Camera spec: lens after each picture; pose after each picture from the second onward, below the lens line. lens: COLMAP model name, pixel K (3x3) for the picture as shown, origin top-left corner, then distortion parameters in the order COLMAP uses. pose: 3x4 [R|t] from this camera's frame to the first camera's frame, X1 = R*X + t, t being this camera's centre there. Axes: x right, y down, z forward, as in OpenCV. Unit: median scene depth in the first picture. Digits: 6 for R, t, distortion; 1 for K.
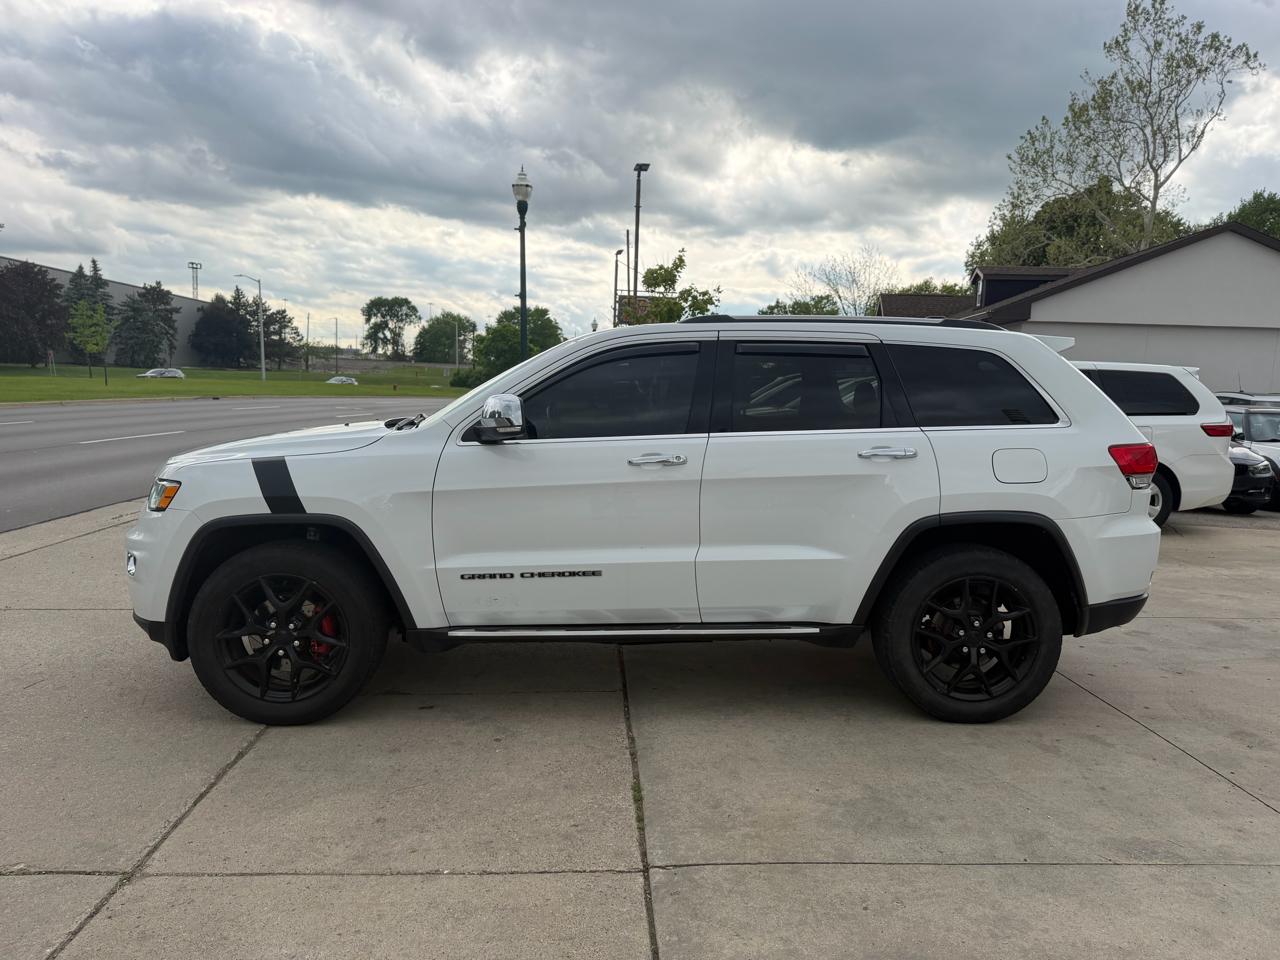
lens RADIAL K [[899.5, 0, 648.7], [0, 899.5, 478.9], [0, 0, 1]] dist [0.030032, -0.039812]
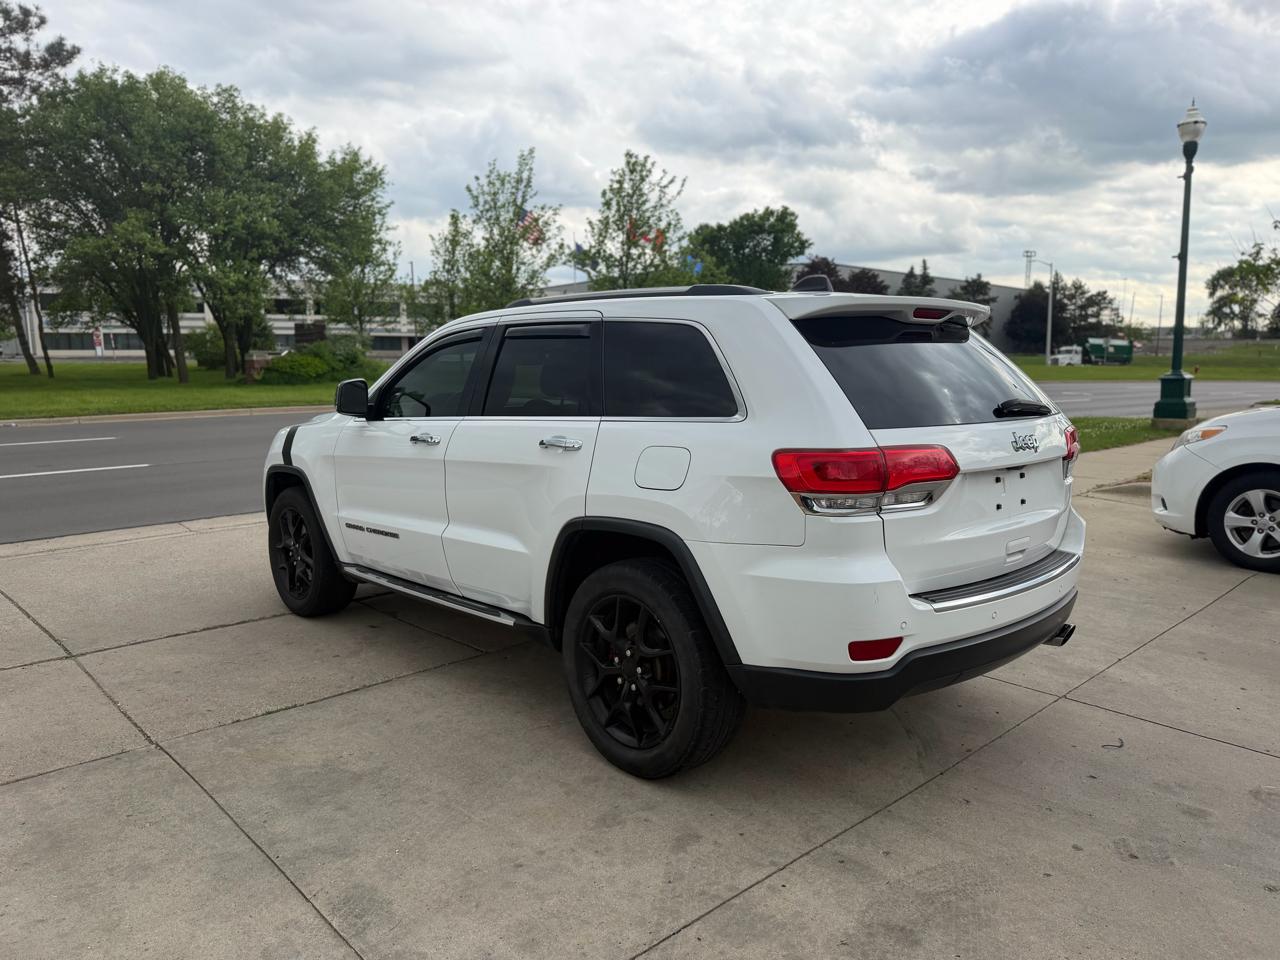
lens RADIAL K [[899.5, 0, 635.7], [0, 899.5, 477.1], [0, 0, 1]] dist [0.030032, -0.039812]
pose [[0.646574, 0.074207, -0.759233, 0.932475], [-0.063485, 0.997039, 0.043386, -0.036363], [0.760205, 0.020148, 0.649371, 0.442010]]
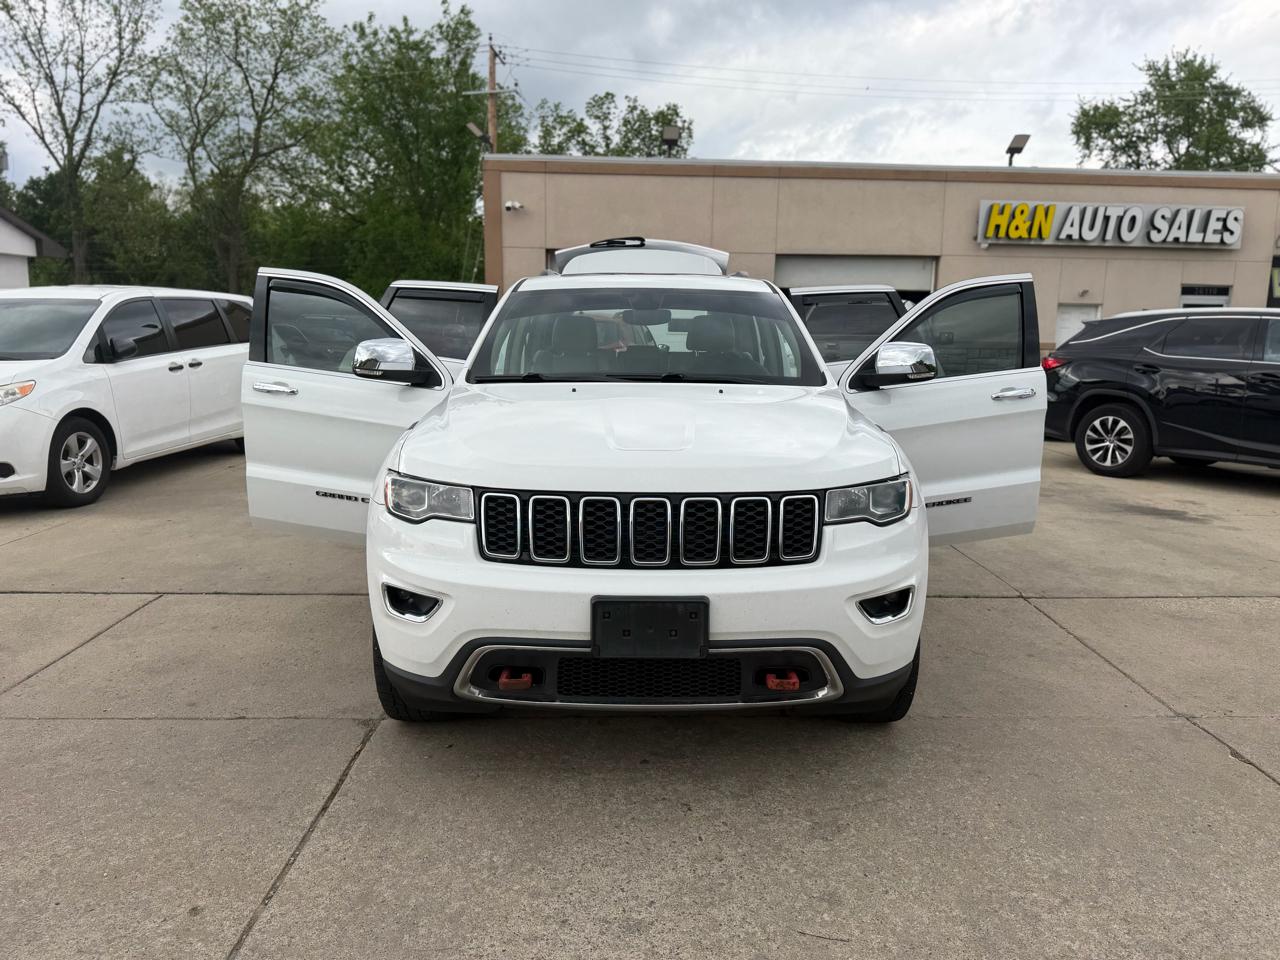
lens RADIAL K [[899.5, 0, 644.5], [0, 899.5, 467.8], [0, 0, 1]] dist [0.030032, -0.039812]
pose [[0.034255, -0.175545, 0.983875, -1.186947], [0.093363, 0.980710, 0.171730, -0.142871], [-0.995043, 0.085975, 0.049983, 1.090973]]
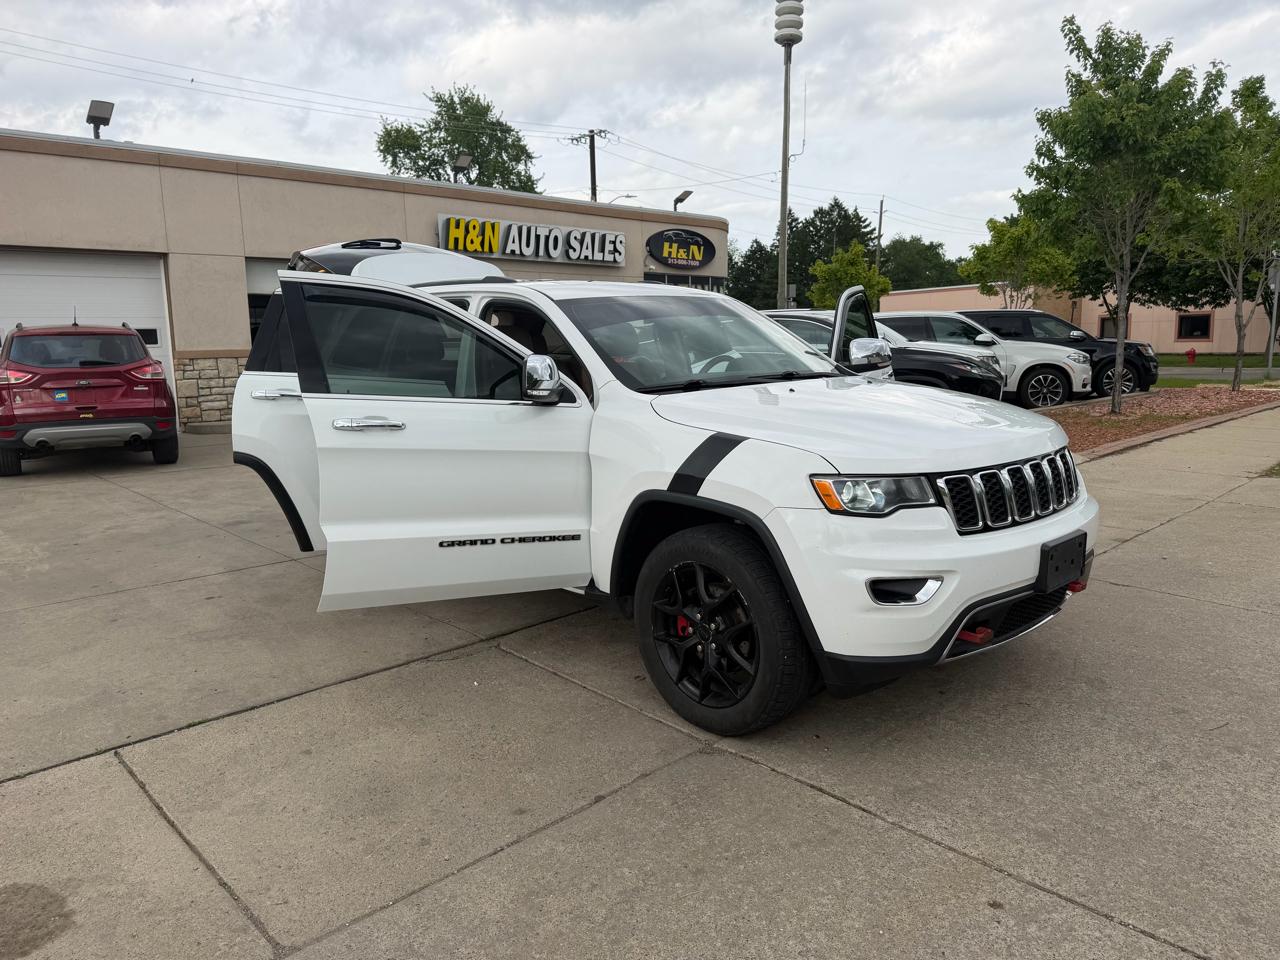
lens RADIAL K [[899.5, 0, 646.1], [0, 899.5, 481.5], [0, 0, 1]] dist [0.030032, -0.039812]
pose [[-0.652605, -0.132241, 0.746069, -0.940677], [0.083816, 0.966010, 0.244541, -0.220046], [-0.753049, 0.222121, -0.619338, 1.880472]]
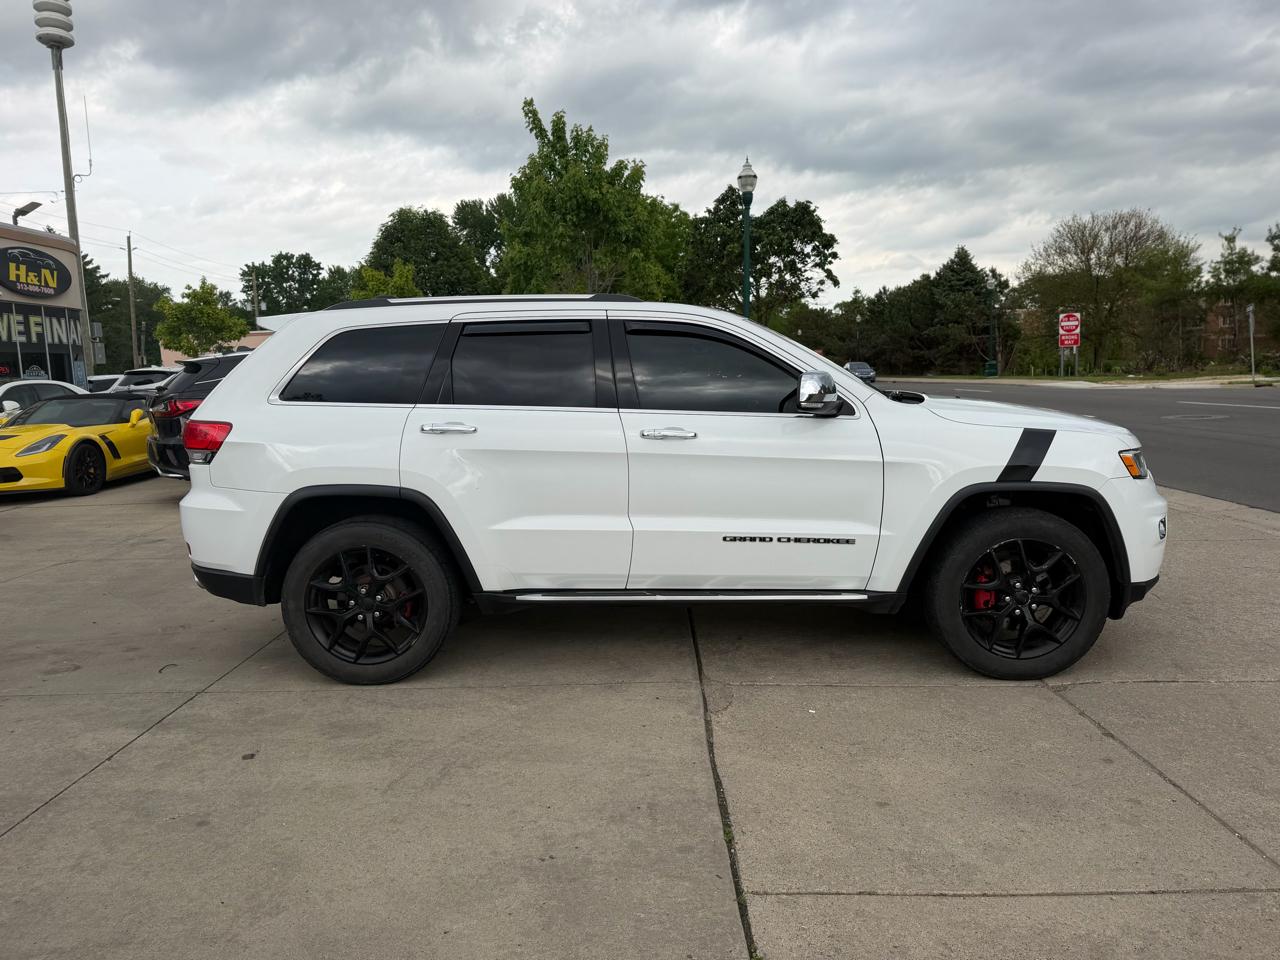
lens RADIAL K [[899.5, 0, 639.3], [0, 899.5, 476.0], [0, 0, 1]] dist [0.030032, -0.039812]
pose [[-0.998002, -0.004201, 0.063041, -0.037314], [0.010352, 0.973429, 0.228754, -0.240196], [-0.062327, 0.228949, -0.971441, 2.313300]]
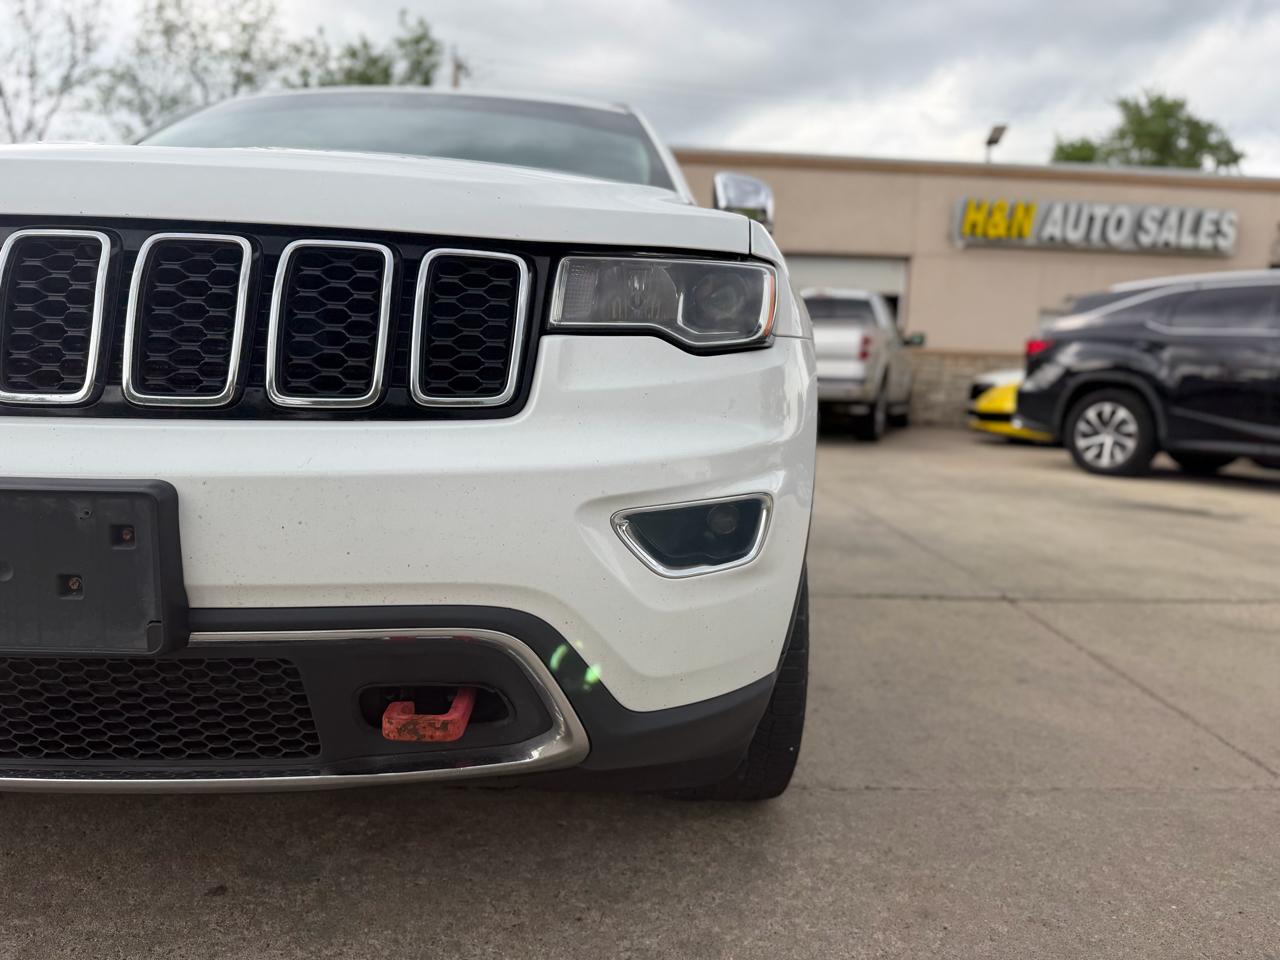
lens RADIAL K [[899.5, 0, 641.1], [0, 899.5, 486.9], [0, 0, 1]] dist [0.030032, -0.039812]
pose [[0.016649, -0.153609, 0.987991, -0.812188], [0.078598, 0.985272, 0.151862, 0.030585], [-0.996767, 0.075126, 0.028477, 0.963167]]
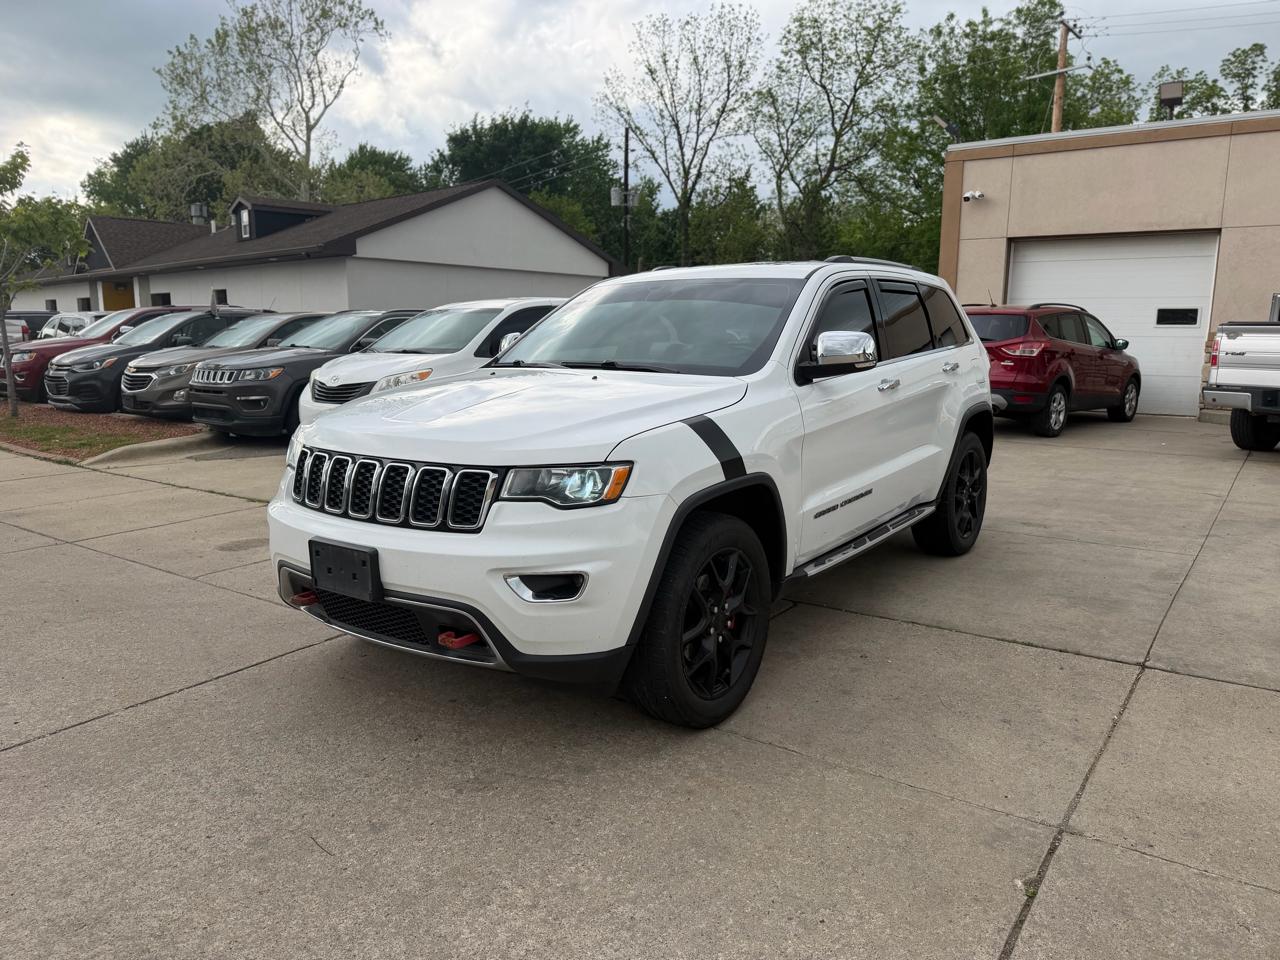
lens RADIAL K [[899.5, 0, 644.8], [0, 899.5, 475.3], [0, 0, 1]] dist [0.030032, -0.039812]
pose [[0.620991, -0.150411, 0.769251, -1.000328], [0.098242, 0.988612, 0.113996, -0.063159], [-0.777637, 0.004782, 0.628696, 0.473610]]
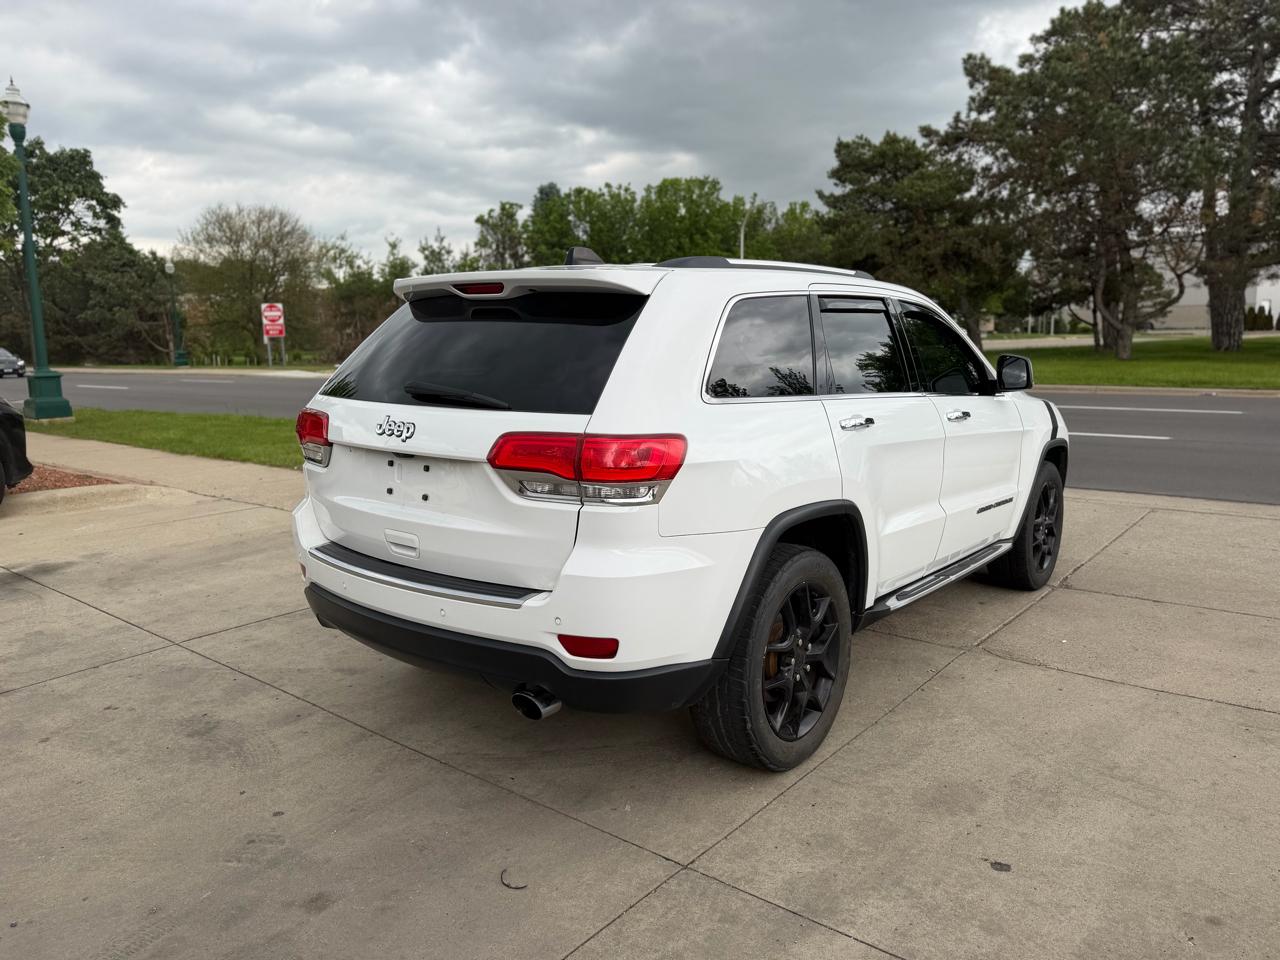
lens RADIAL K [[899.5, 0, 649.0], [0, 899.5, 475.6], [0, 0, 1]] dist [0.030032, -0.039812]
pose [[-0.654432, 0.096453, -0.749944, 0.963348], [-0.086700, 0.975716, 0.201148, -0.171683], [0.751134, 0.196658, -0.630178, 1.751107]]
